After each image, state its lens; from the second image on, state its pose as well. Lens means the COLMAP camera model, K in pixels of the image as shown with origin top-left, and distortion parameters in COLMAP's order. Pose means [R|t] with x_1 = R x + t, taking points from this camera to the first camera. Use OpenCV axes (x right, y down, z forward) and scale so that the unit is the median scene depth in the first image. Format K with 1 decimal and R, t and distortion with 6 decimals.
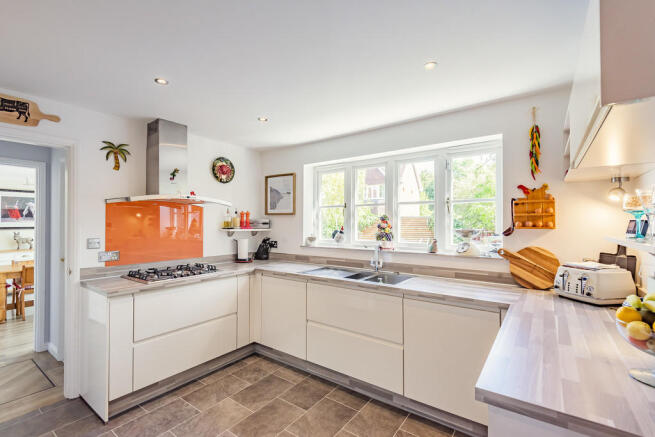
lens RADIAL K [[296.3, 0, 332.0], [0, 296.3, 220.2], [0, 0, 1]] dist [0.016036, -0.006342]
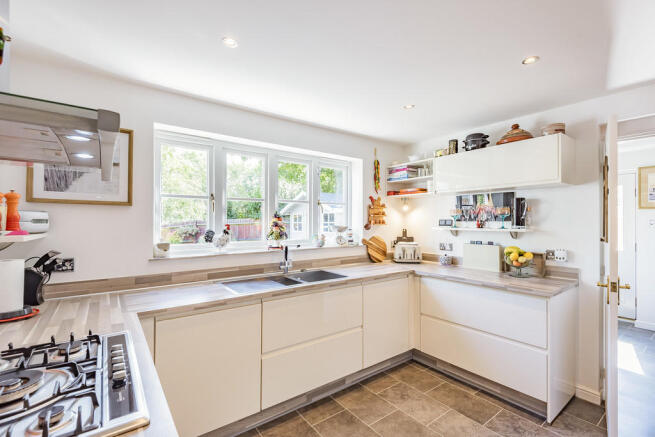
lens RADIAL K [[296.3, 0, 332.4], [0, 296.3, 218.9], [0, 0, 1]] dist [0.016036, -0.006342]
pose [[0.282727, 0.011777, 0.959128, -0.758777], [-0.006200, 0.999926, -0.010451, 0.014215], [-0.959180, -0.002992, 0.282779, 0.653515]]
